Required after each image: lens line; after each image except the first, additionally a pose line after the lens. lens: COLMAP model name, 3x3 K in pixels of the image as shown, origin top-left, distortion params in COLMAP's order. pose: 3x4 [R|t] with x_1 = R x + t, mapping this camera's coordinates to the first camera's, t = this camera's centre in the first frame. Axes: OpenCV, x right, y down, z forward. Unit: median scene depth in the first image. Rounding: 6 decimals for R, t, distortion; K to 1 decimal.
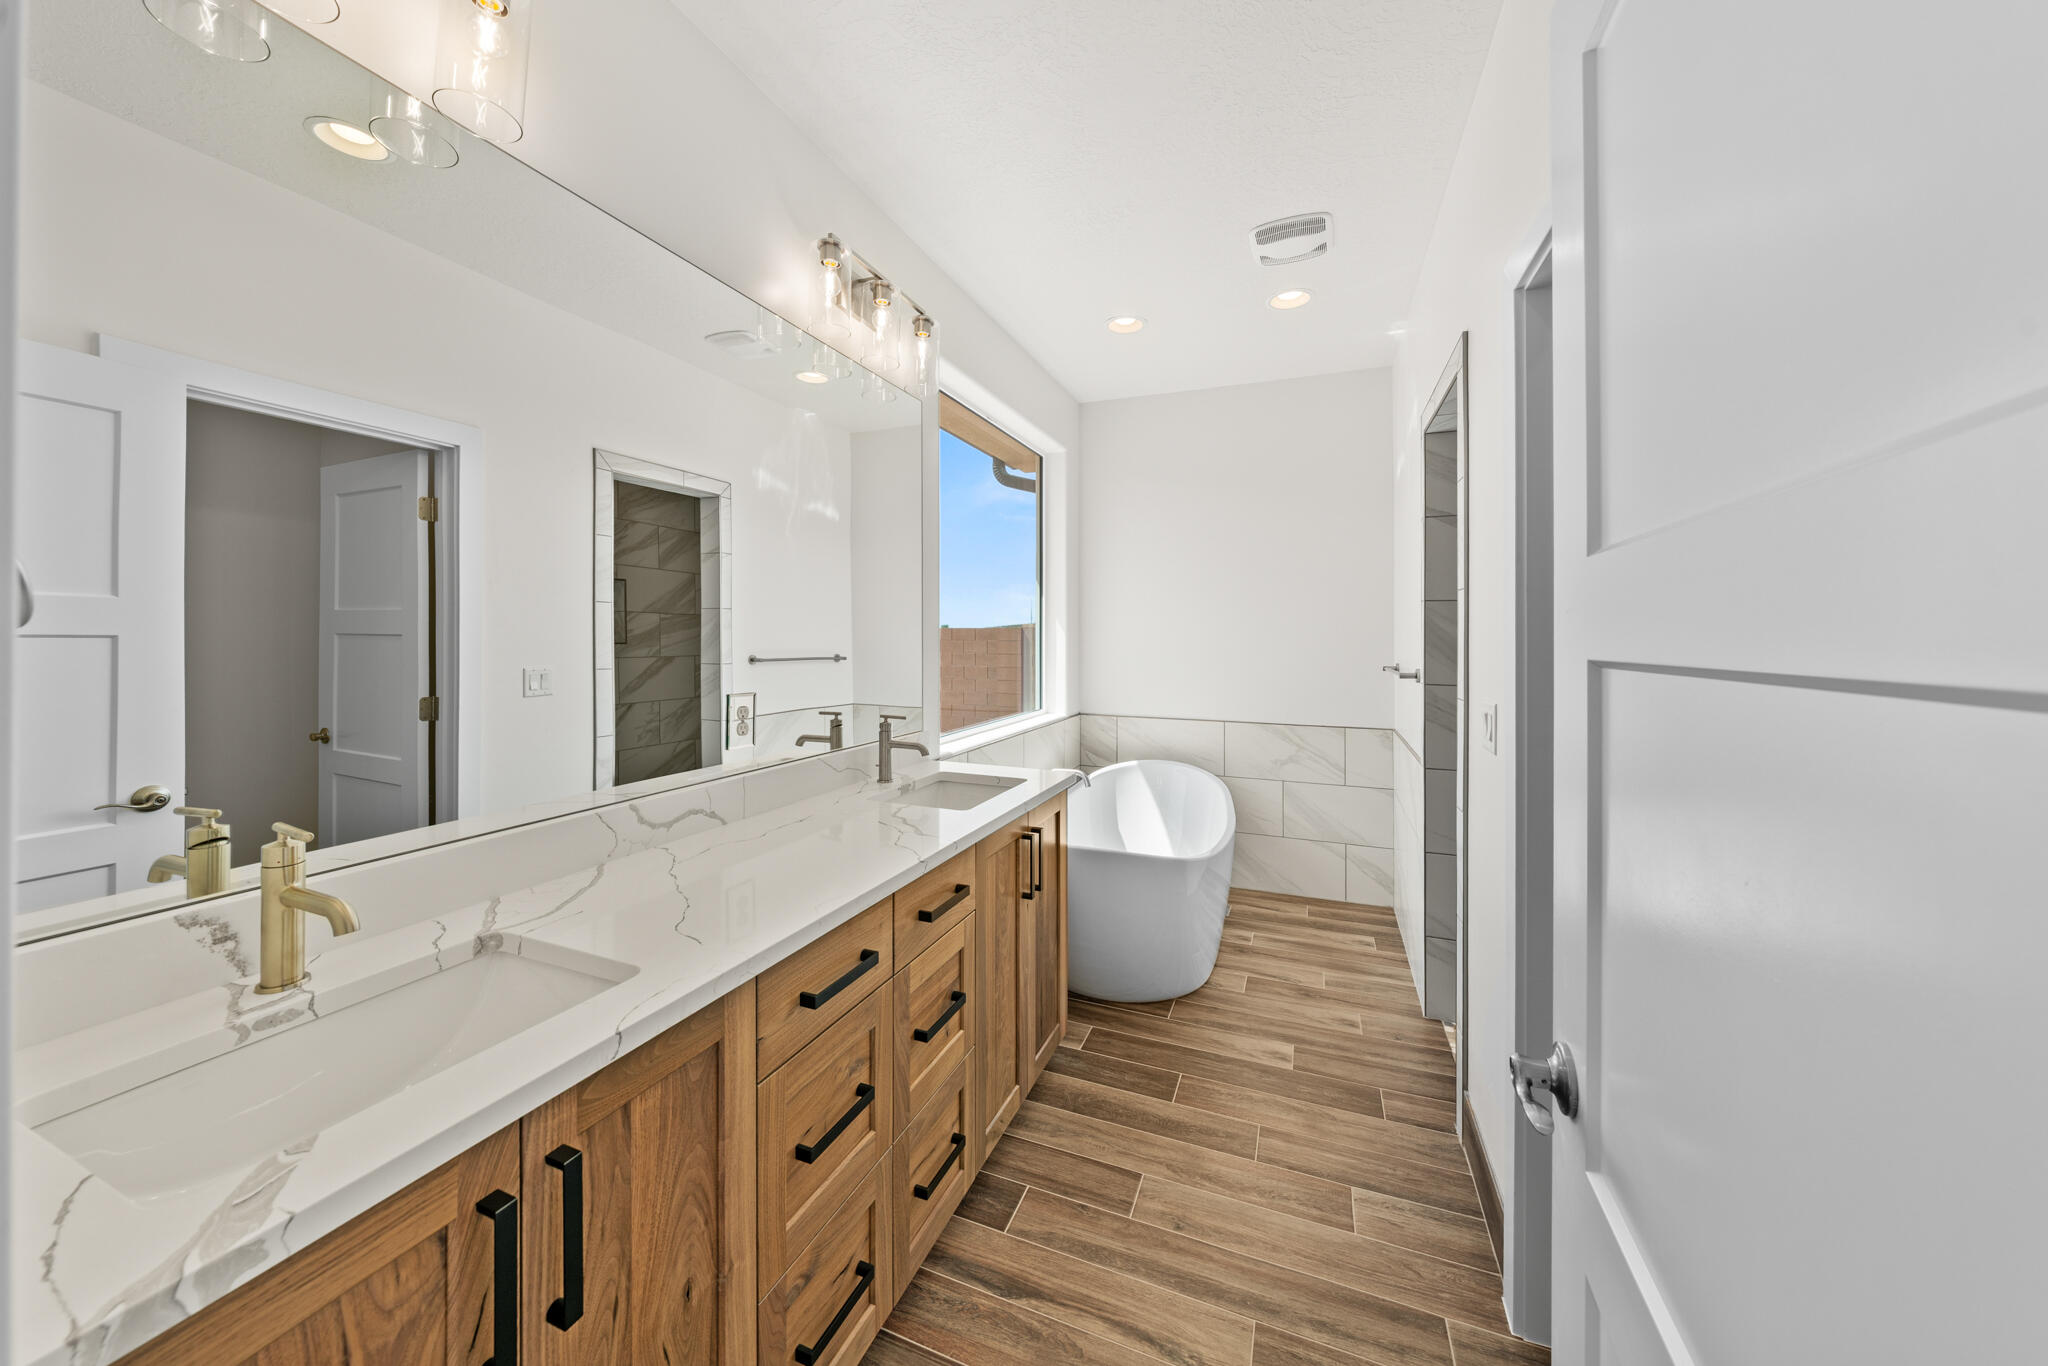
lens RADIAL K [[713.6, 0, 1019.0], [0, 713.6, 642.5], [0, 0, 1]] dist [-0.000274, 0.000001]
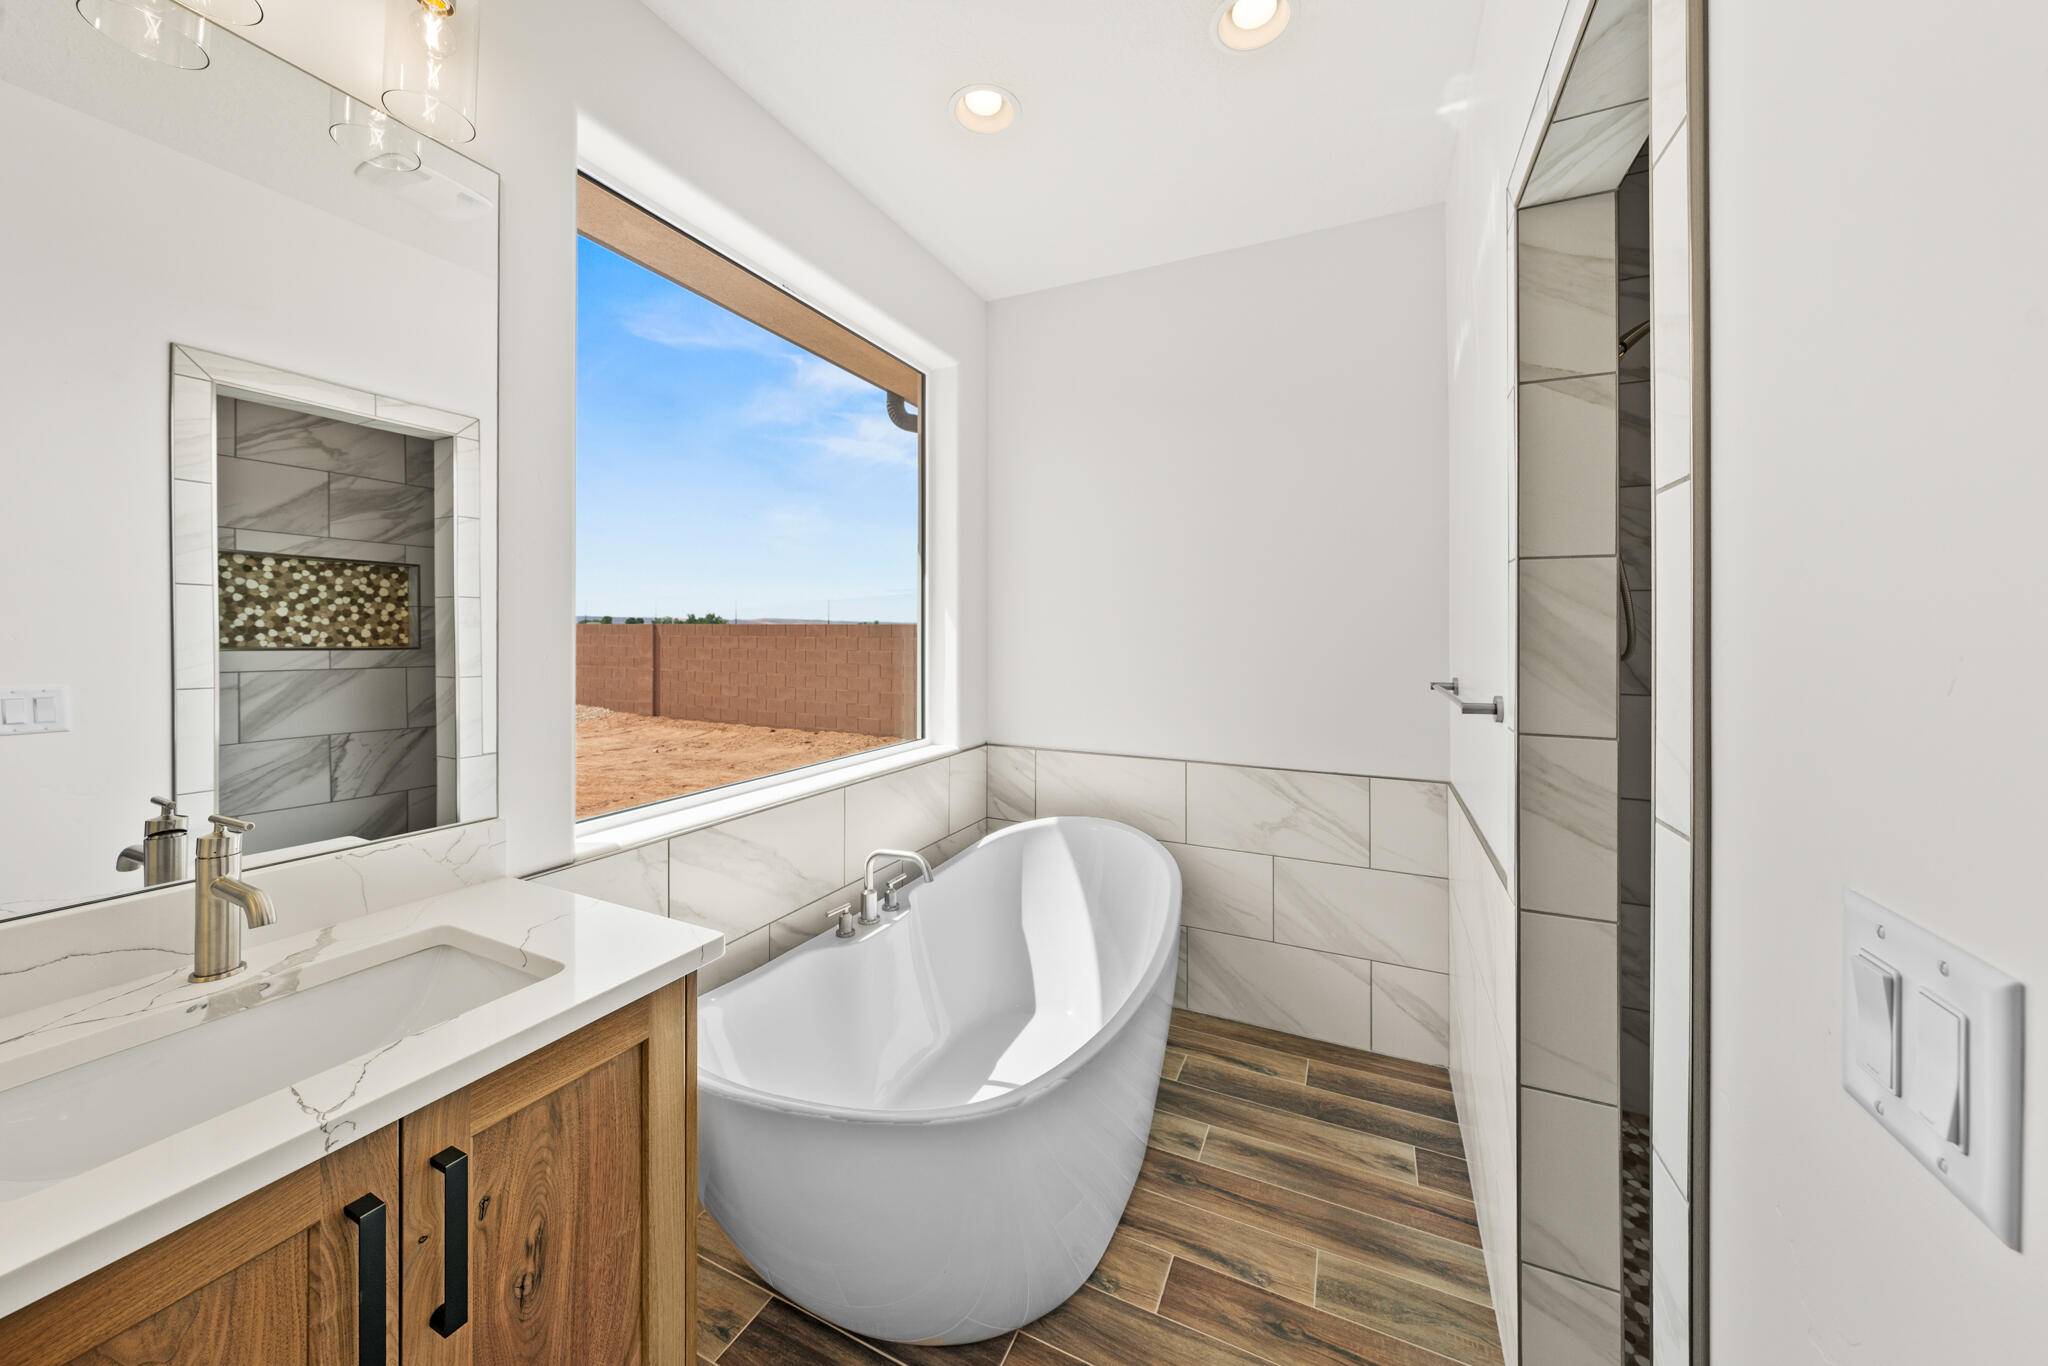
lens RADIAL K [[713.6, 0, 1019.0], [0, 713.6, 642.5], [0, 0, 1]] dist [-0.000274, 0.000001]
pose [[0.998605, -0.000441, -0.052799, 0.184614], [0.000658, 0.999991, 0.004090, -0.003810], [0.052797, -0.004119, 0.998597, 0.360771]]
